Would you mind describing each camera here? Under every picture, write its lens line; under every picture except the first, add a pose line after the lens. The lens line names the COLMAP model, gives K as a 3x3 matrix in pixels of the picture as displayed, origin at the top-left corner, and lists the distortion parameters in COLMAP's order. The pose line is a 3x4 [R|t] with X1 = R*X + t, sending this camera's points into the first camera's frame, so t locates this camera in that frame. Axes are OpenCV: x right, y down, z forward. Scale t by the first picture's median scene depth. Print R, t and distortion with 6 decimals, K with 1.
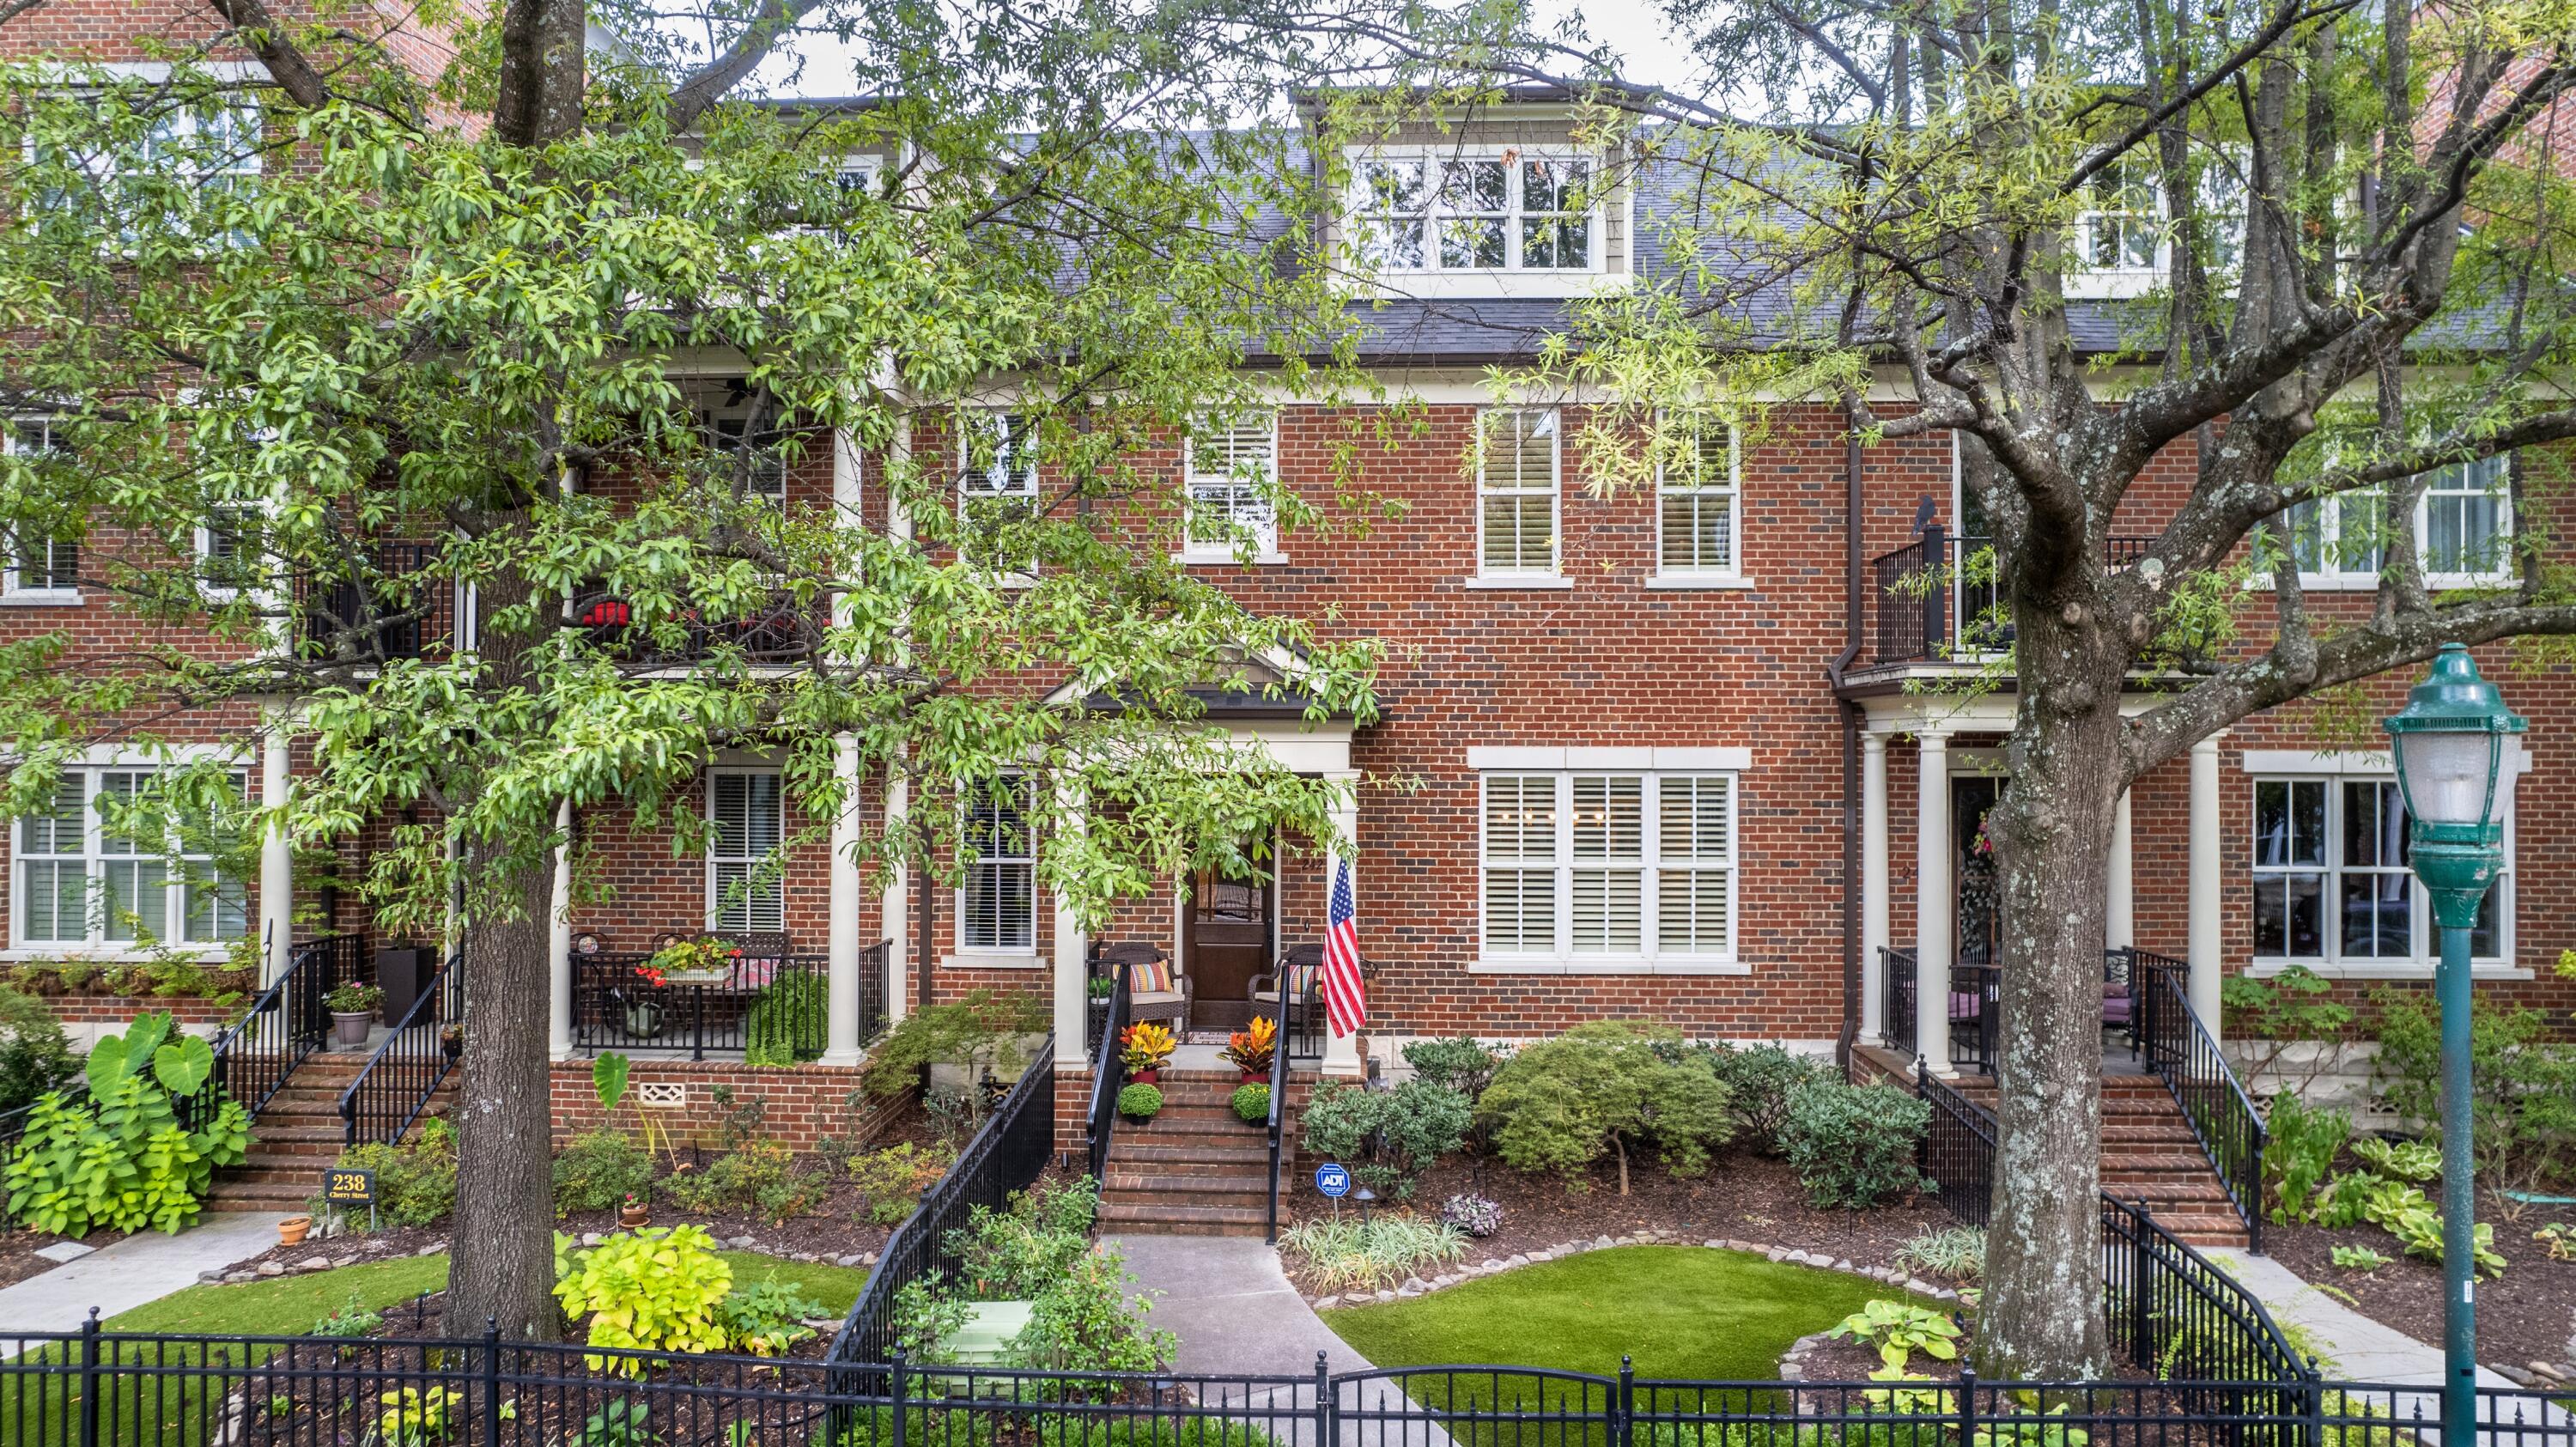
lens RADIAL K [[1760.0, 0, 1305.4], [0, 1760.0, 769.4], [0, 0, 1]] dist [-0.072315, 0.072506]
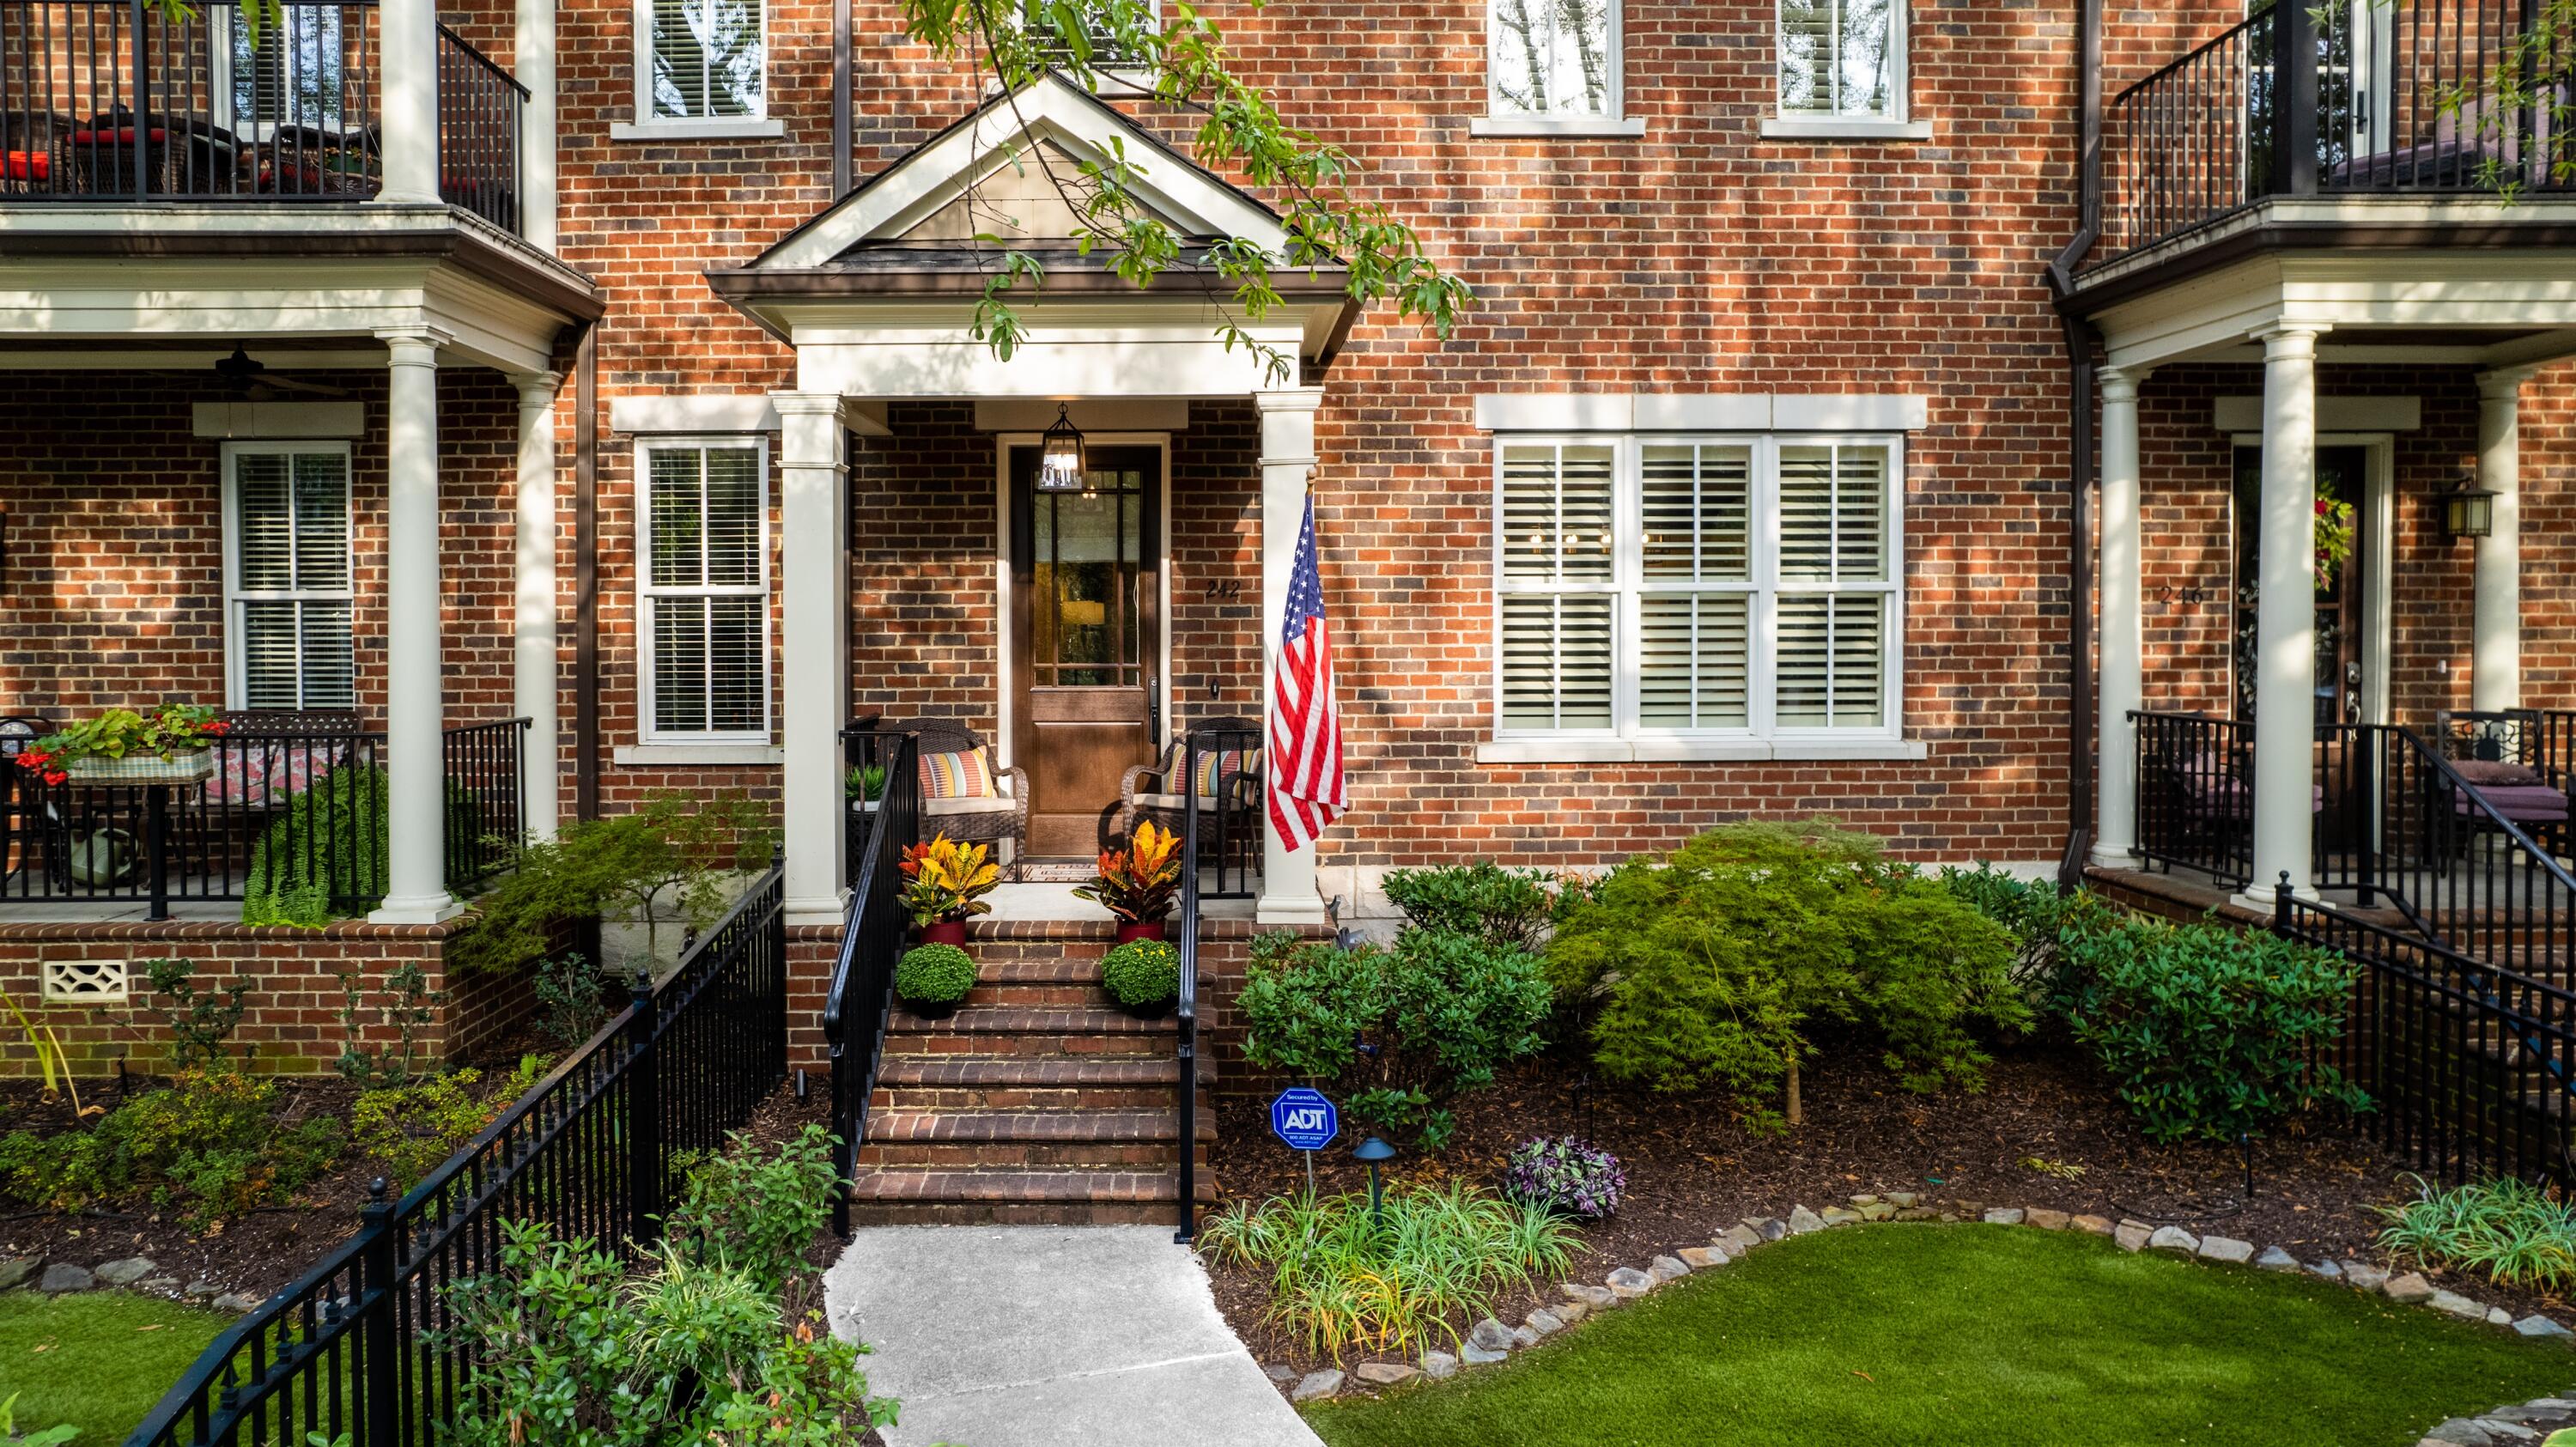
lens RADIAL K [[2057.9, 0, 1285.1], [0, 2057.9, 647.8], [0, 0, 1]] dist [-0.096856, 0.129508]
pose [[0.998090, -0.008676, 0.061162, -0.021590], [0.007093, 0.999636, 0.026045, 0.065935], [-0.061366, -0.025562, 0.997788, 0.332973]]
